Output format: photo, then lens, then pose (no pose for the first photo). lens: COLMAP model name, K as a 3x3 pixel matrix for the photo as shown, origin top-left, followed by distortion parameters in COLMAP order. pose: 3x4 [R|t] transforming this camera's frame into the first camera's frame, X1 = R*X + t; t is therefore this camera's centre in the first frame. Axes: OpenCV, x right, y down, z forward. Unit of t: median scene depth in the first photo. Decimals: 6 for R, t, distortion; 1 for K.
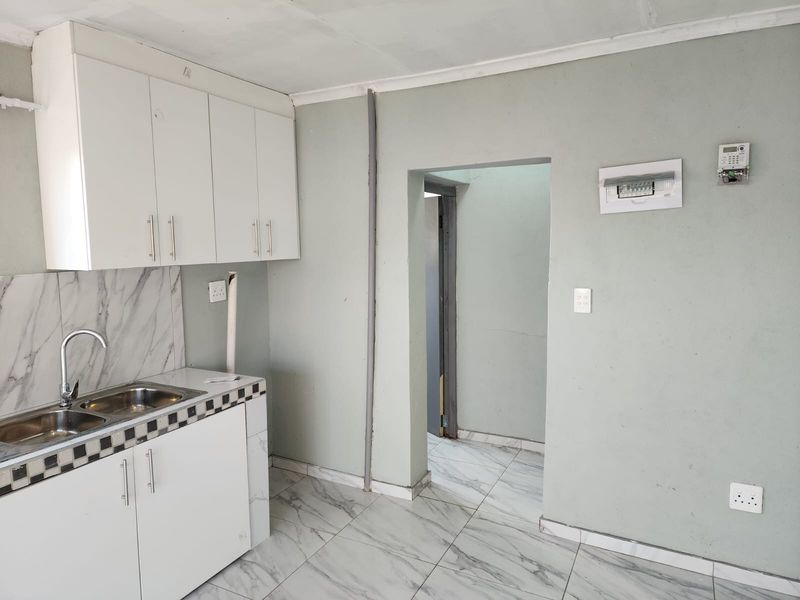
lens RADIAL K [[538.7, 0, 398.6], [0, 538.7, 287.9], [0, 0, 1]] dist [0.083154, -0.077736]
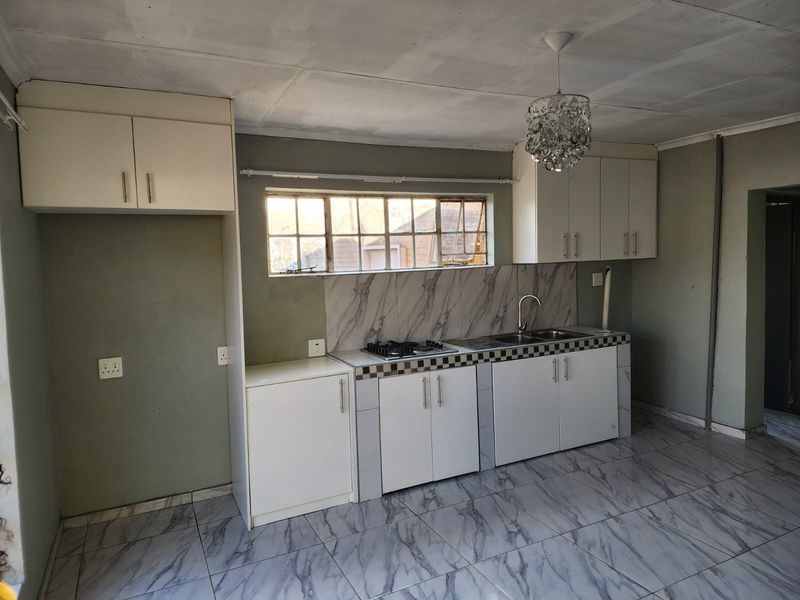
lens RADIAL K [[538.7, 0, 398.6], [0, 538.7, 287.9], [0, 0, 1]] dist [0.083154, -0.077736]
pose [[0.808213, 0.027891, -0.588229, 0.129490], [-0.032888, 0.999457, 0.002203, 0.050272], [0.587971, 0.017565, 0.808691, -0.630329]]
